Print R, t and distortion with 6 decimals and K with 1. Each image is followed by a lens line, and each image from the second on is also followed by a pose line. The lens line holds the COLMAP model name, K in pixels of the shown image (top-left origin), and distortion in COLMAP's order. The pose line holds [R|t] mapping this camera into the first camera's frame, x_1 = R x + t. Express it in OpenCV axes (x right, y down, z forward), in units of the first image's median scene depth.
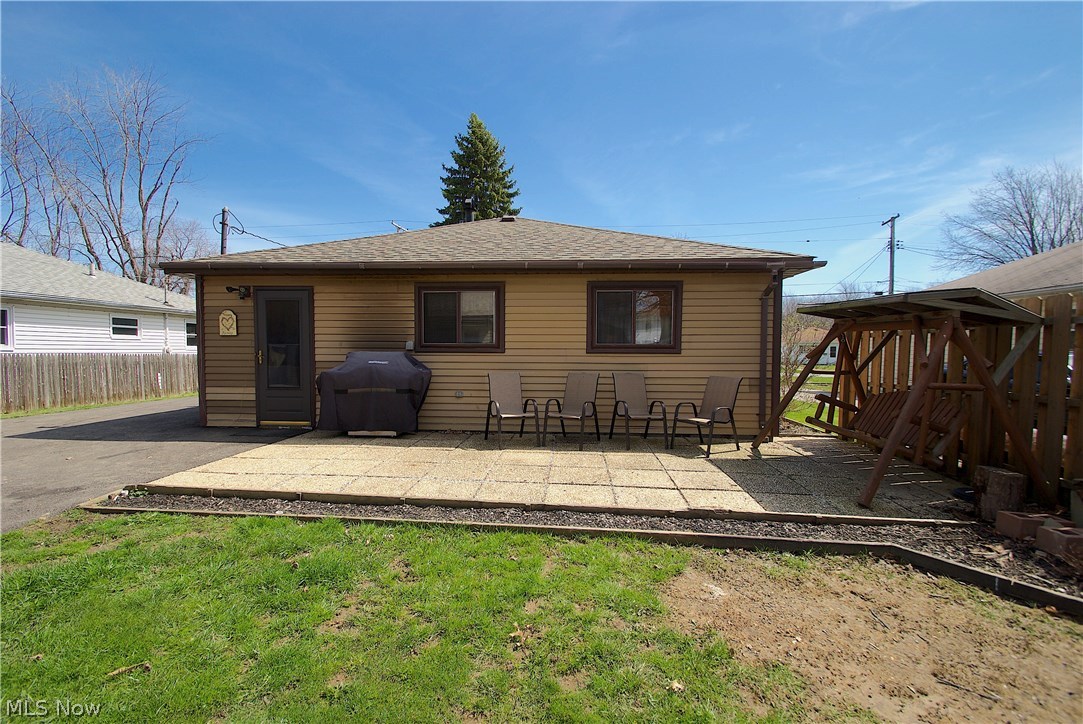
lens RADIAL K [[475.7, 0, 539.8], [0, 475.7, 368.8], [0, 0, 1]] dist [0.002753, -0.010132]
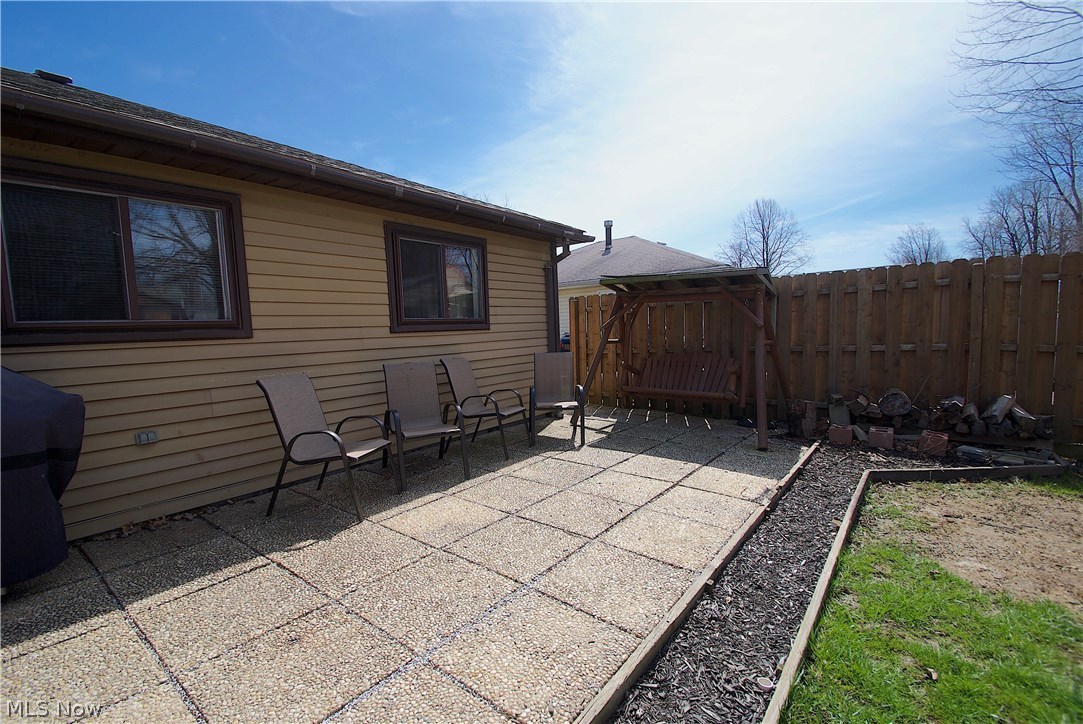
lens RADIAL K [[475.7, 0, 539.8], [0, 475.7, 368.8], [0, 0, 1]] dist [0.002753, -0.010132]
pose [[0.553452, -0.095568, 0.827380, -0.336973], [0.066313, 0.995298, 0.070606, -0.016487], [-0.830237, 0.015790, 0.557187, 0.476220]]
